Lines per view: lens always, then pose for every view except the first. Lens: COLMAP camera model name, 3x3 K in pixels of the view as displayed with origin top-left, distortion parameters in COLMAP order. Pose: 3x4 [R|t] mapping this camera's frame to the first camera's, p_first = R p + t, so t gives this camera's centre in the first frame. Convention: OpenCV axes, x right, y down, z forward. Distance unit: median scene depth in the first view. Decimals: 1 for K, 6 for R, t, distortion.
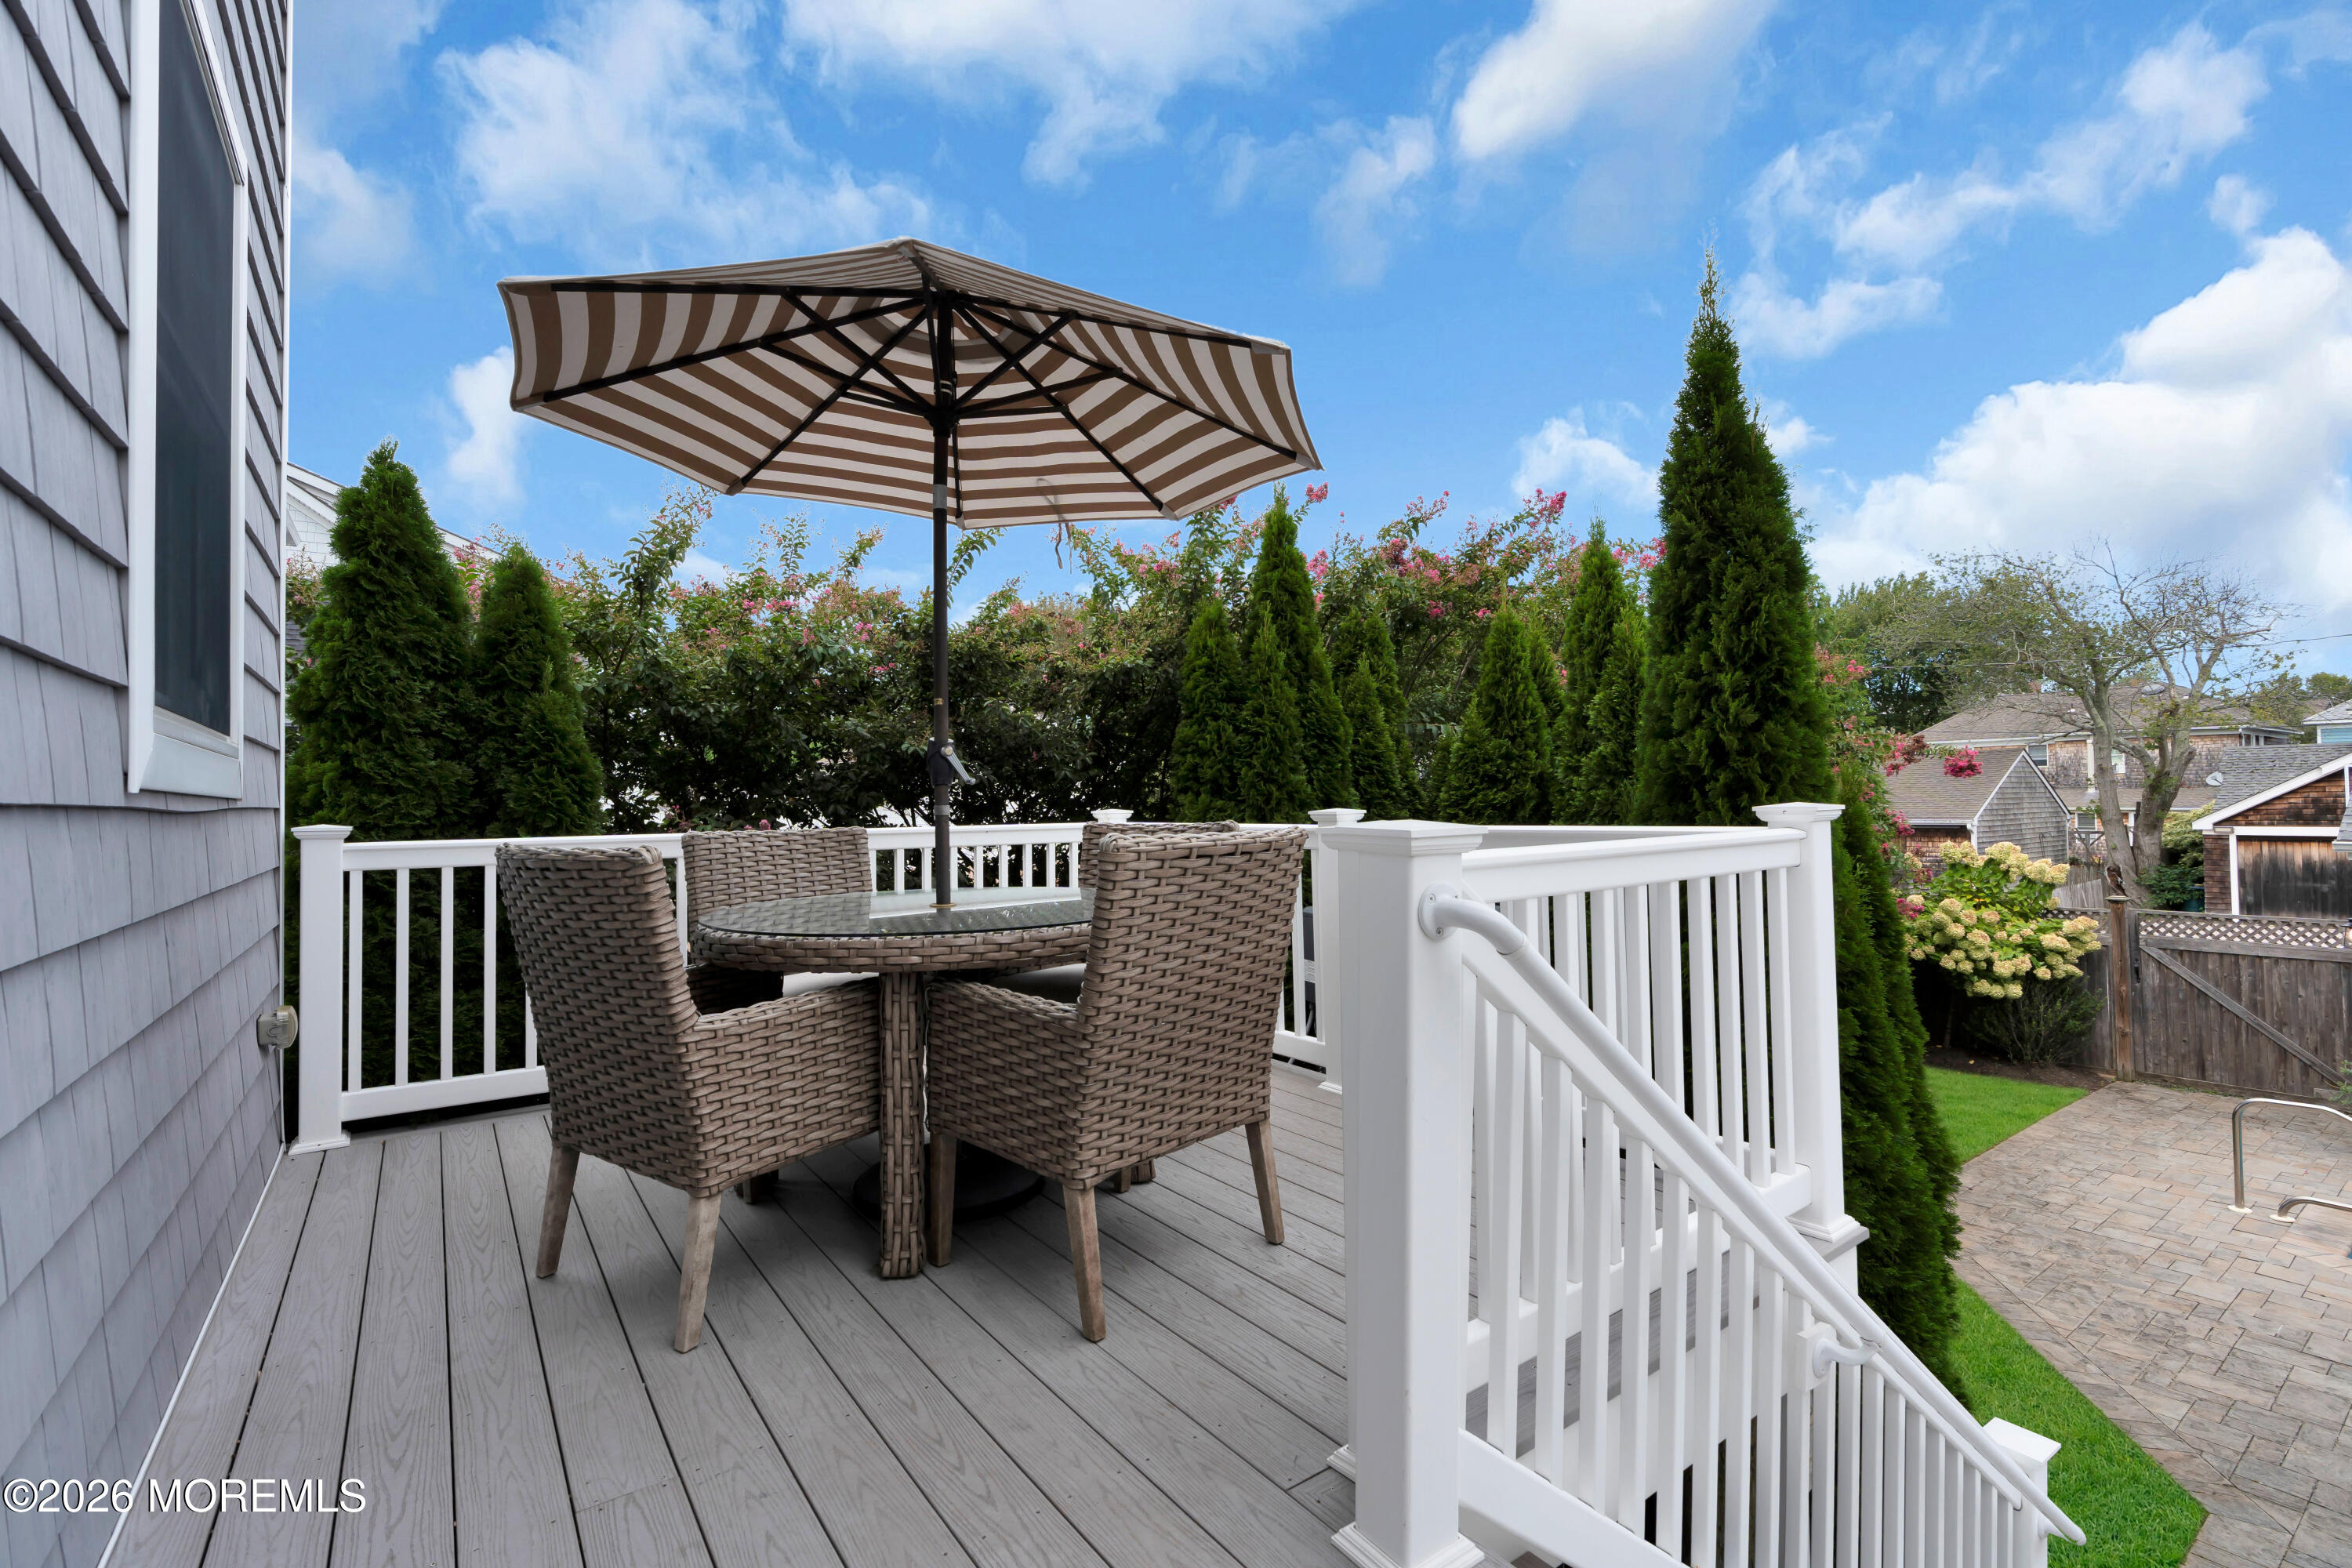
lens RADIAL K [[1044.7, 0, 1170.6], [0, 1044.7, 781.4], [0, 0, 1]] dist [-0.004447, 0.001696]
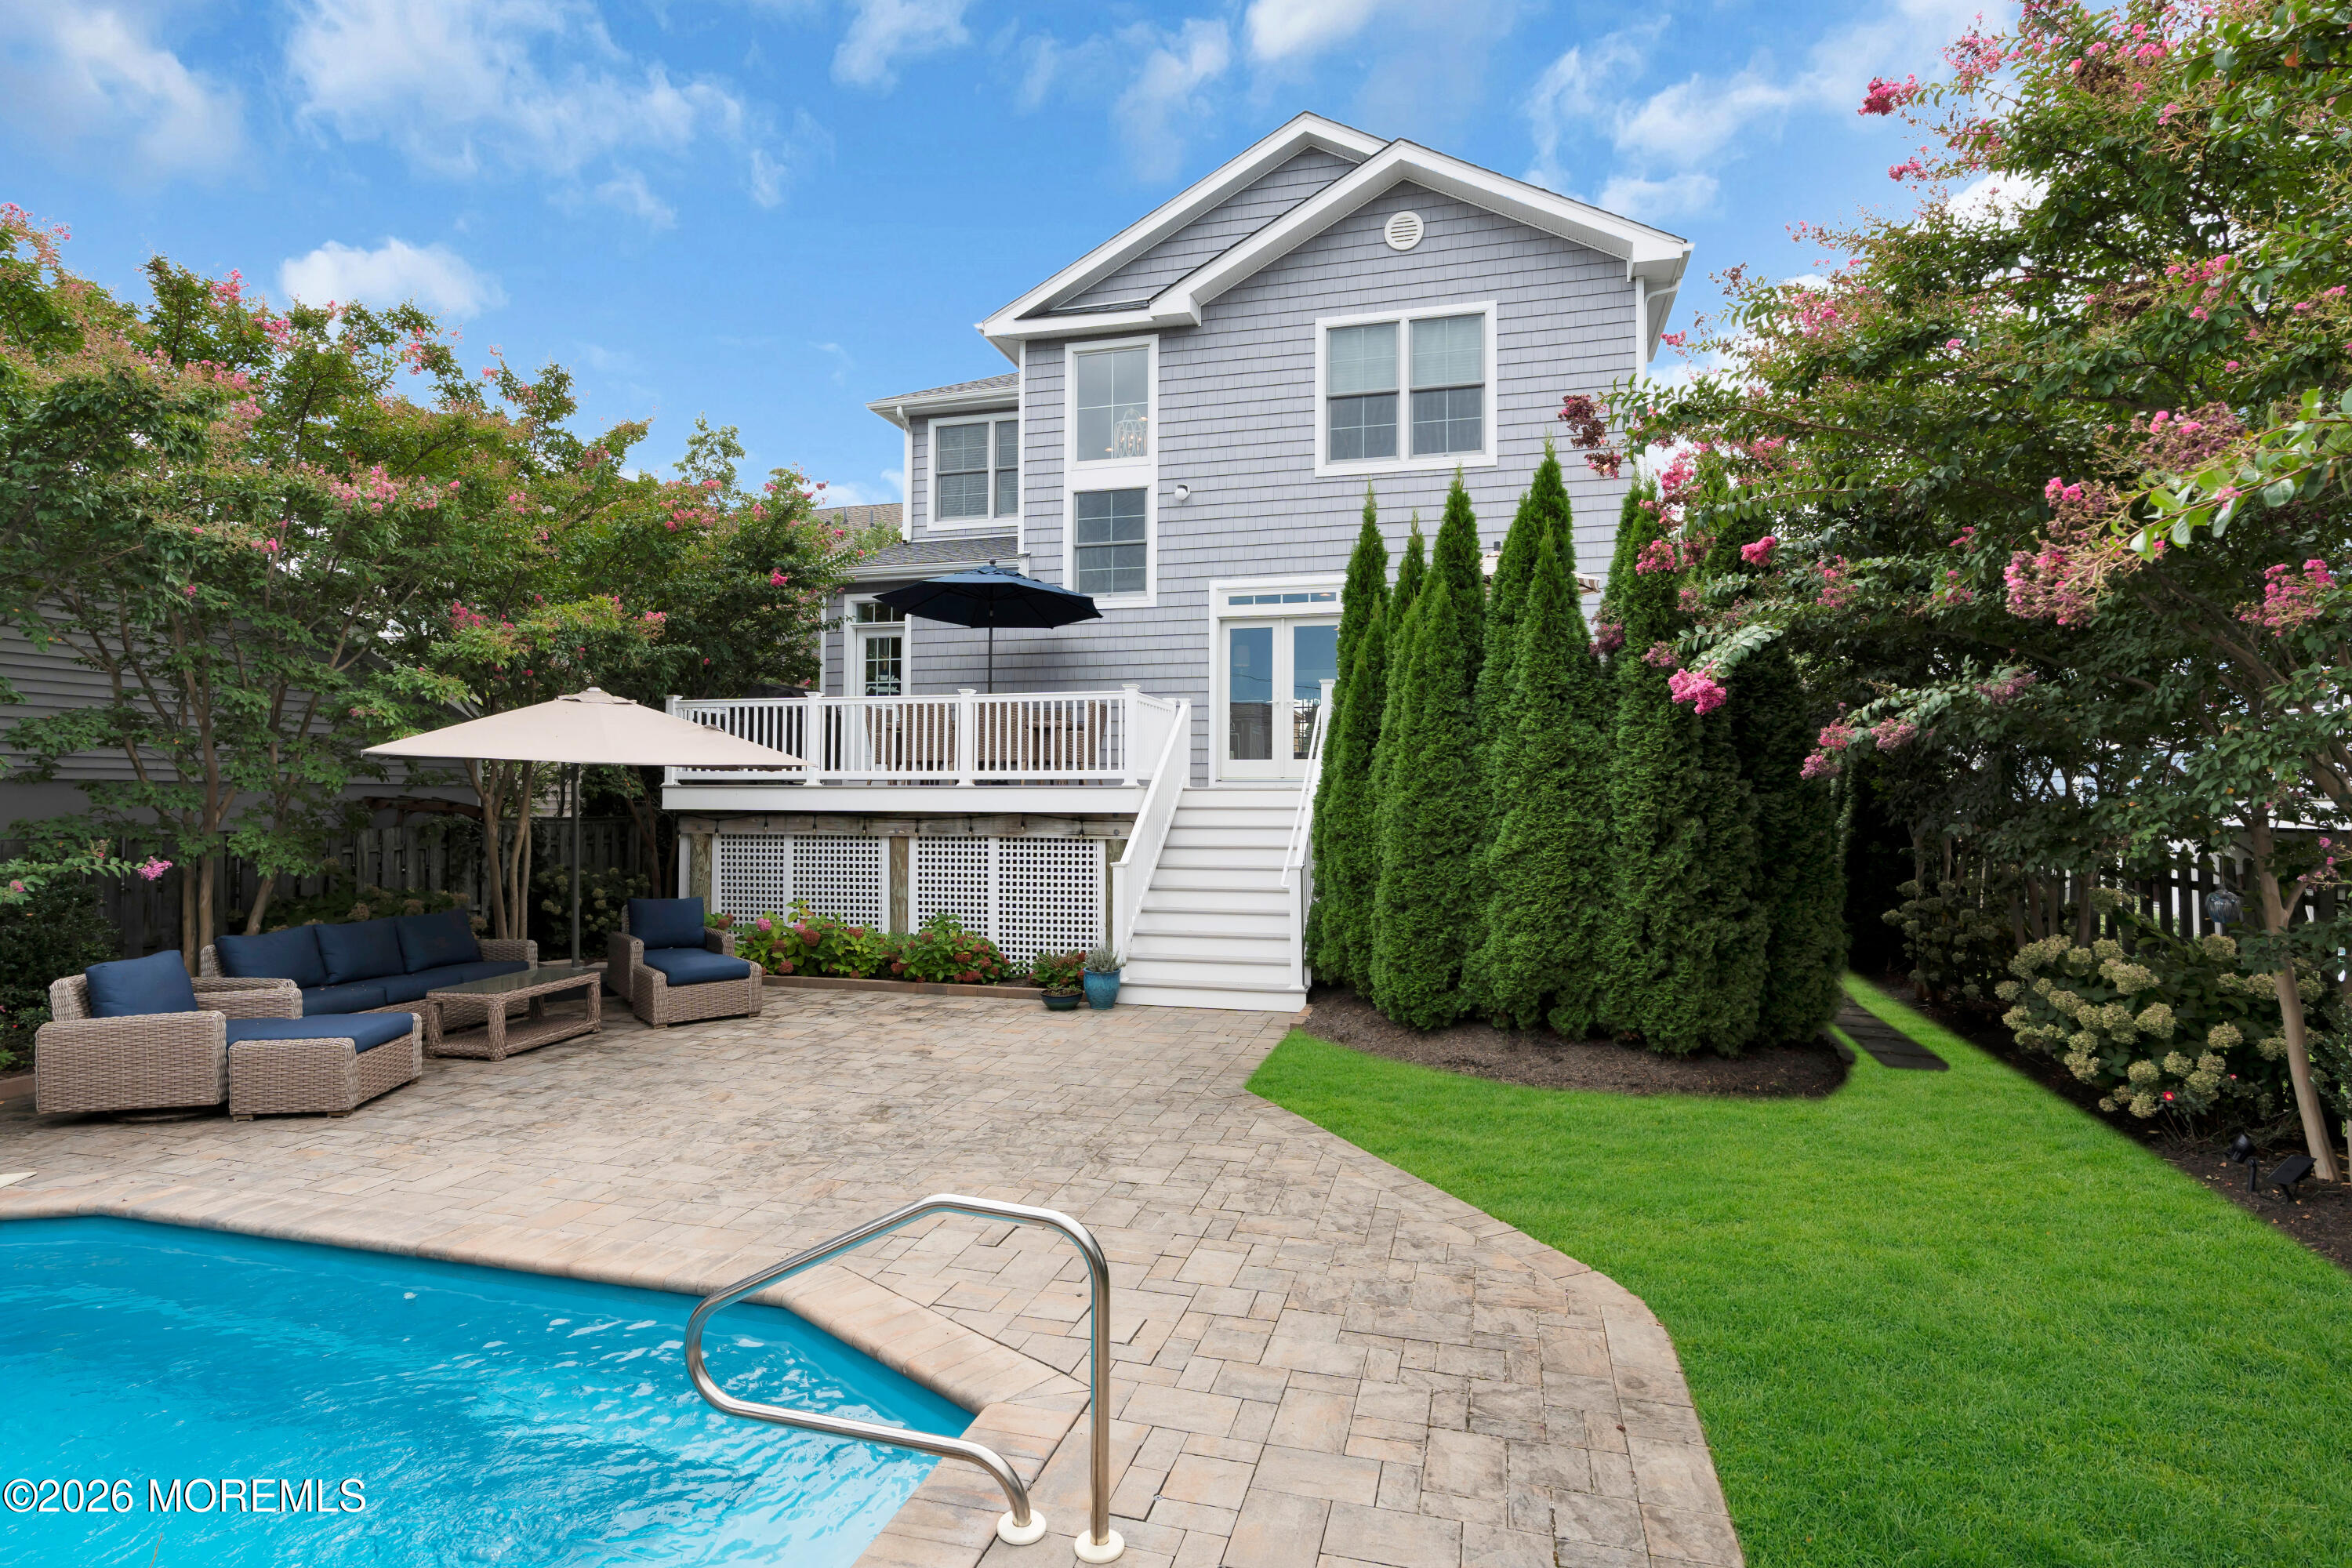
lens RADIAL K [[1161.6, 0, 1184.7], [0, 1161.6, 792.1], [0, 0, 1]] dist [-0.004566, 0.000535]
pose [[-0.773372, 0.012228, -0.633835, 1.272615], [0.025967, 0.999586, -0.012401, 0.170145], [0.633421, -0.026049, -0.773369, 1.351934]]
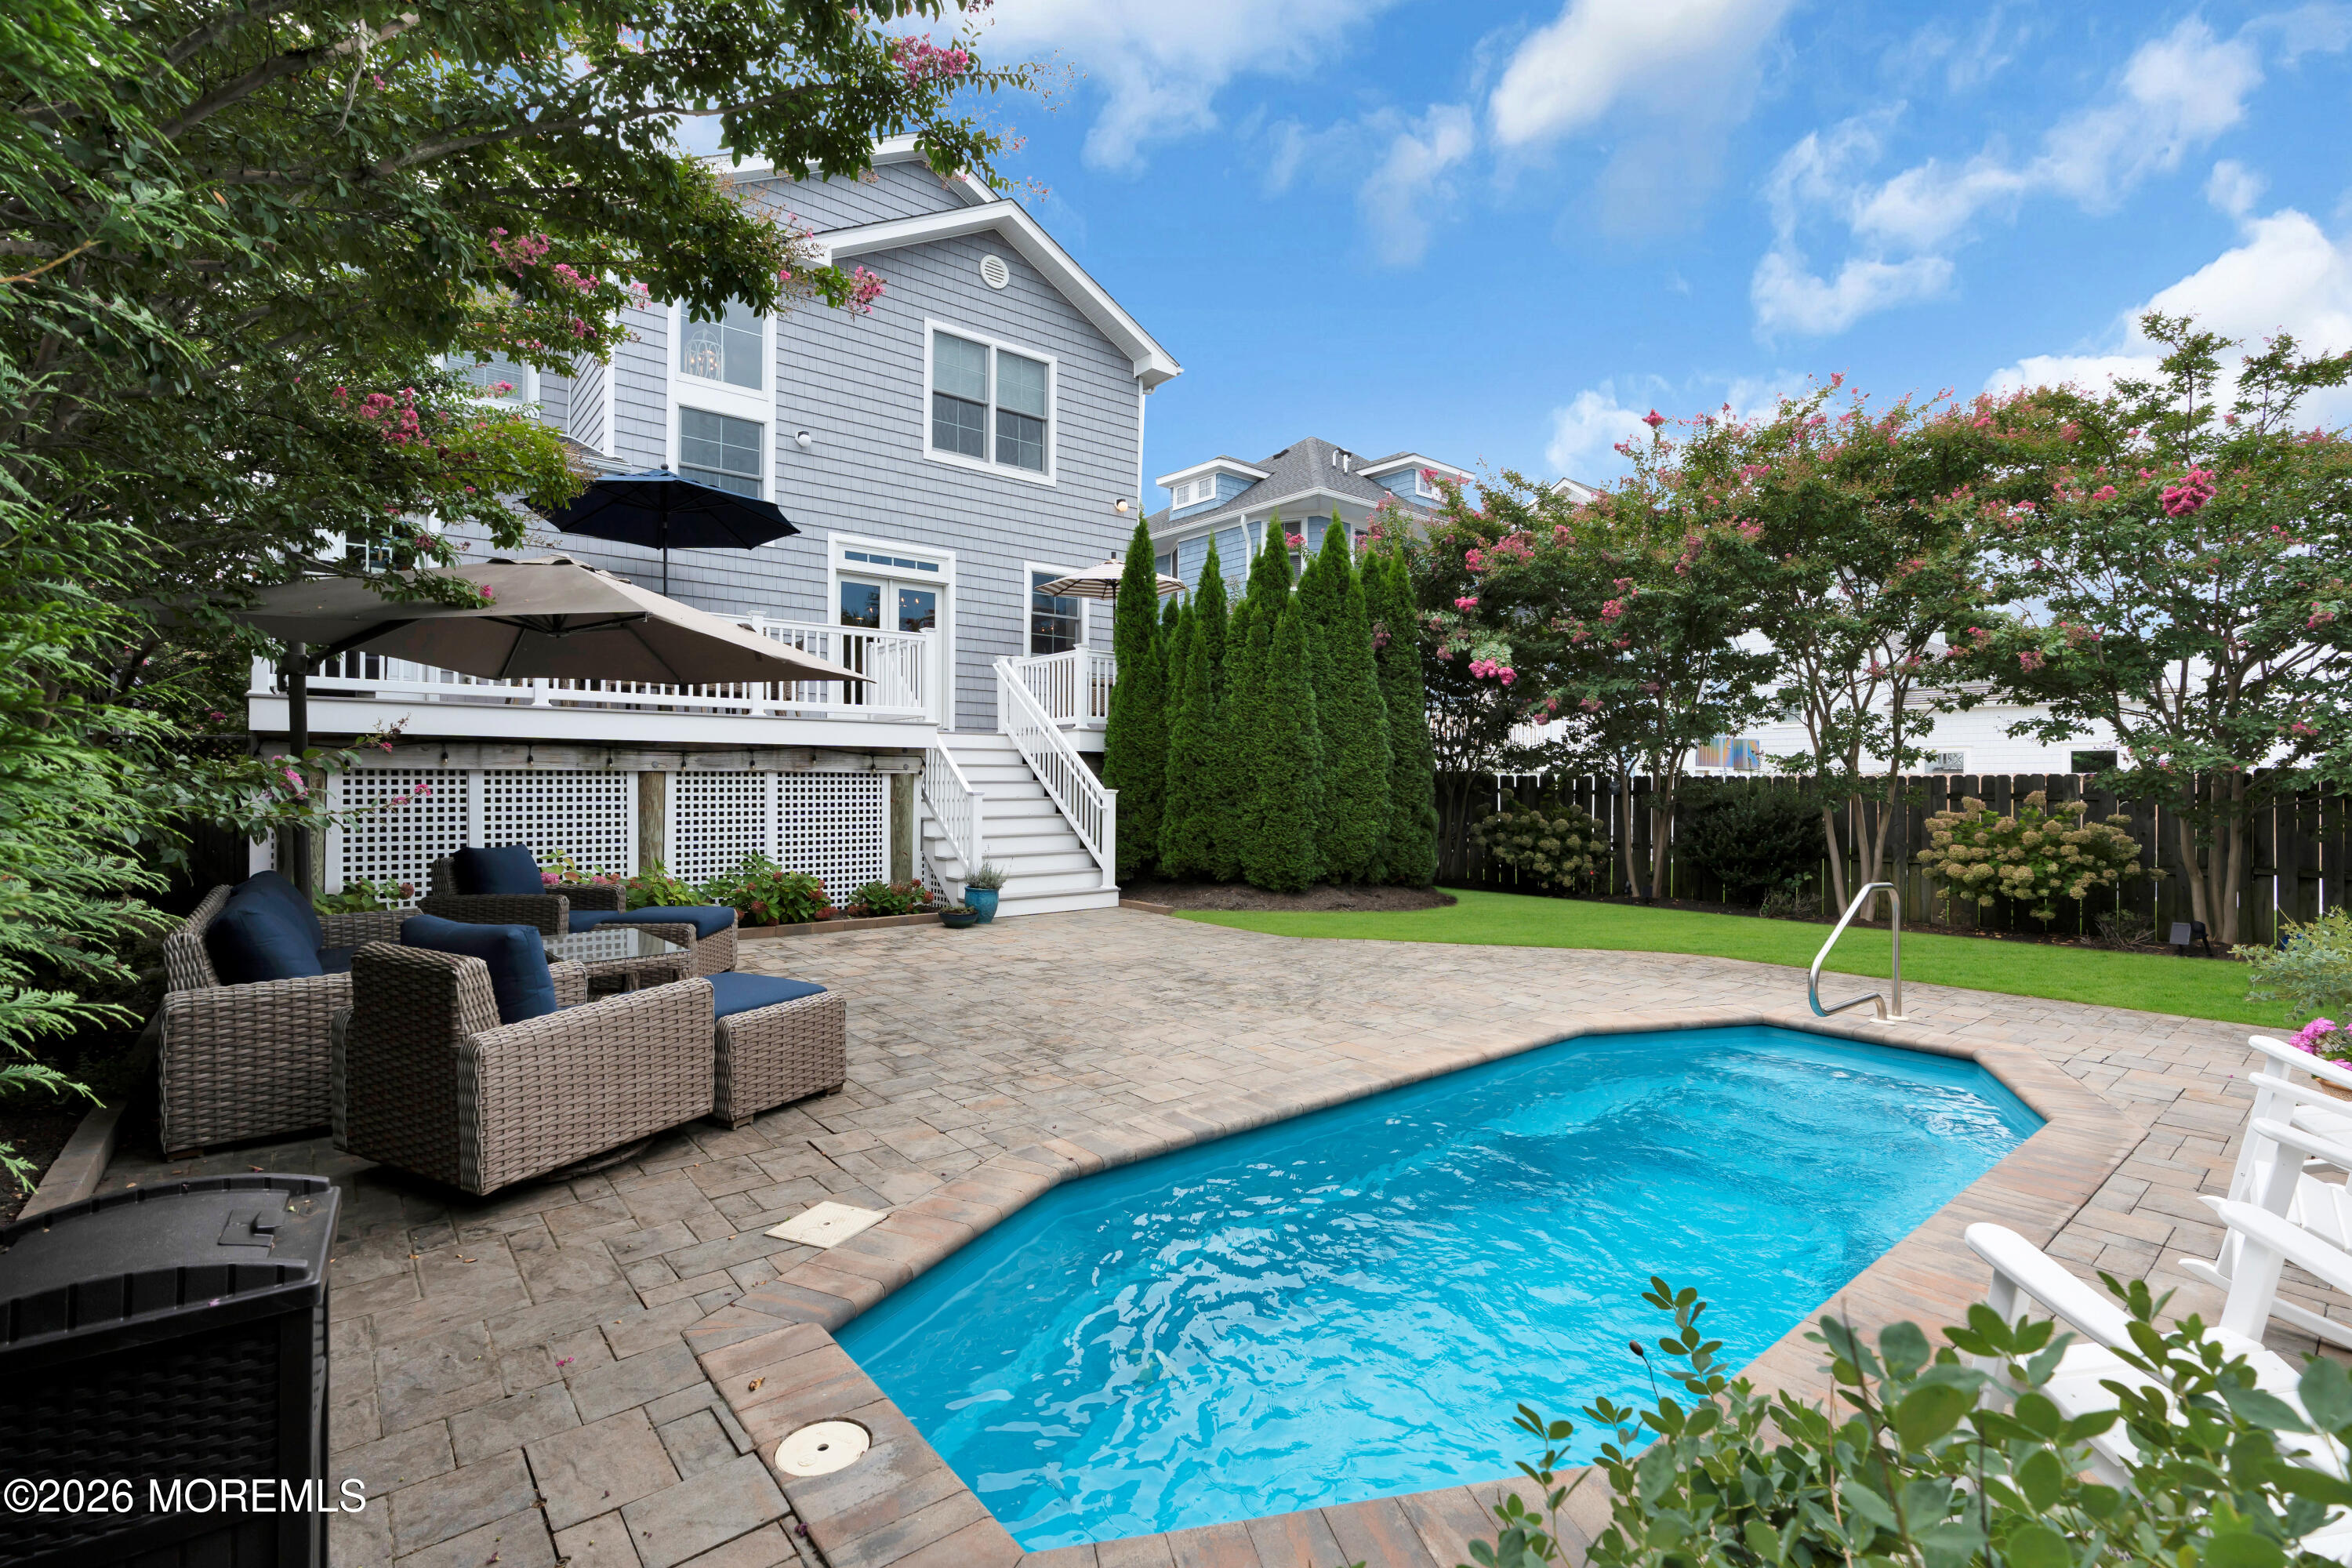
lens RADIAL K [[1065.0, 0, 1176.0], [0, 1065.0, 784.0], [0, 0, 1]] dist [-0.003856, 0.000117]
pose [[0.069842, 0.016117, -0.997428, 1.877629], [0.021578, 0.999611, 0.017664, 0.208449], [0.997325, -0.022756, 0.069468, 0.358519]]
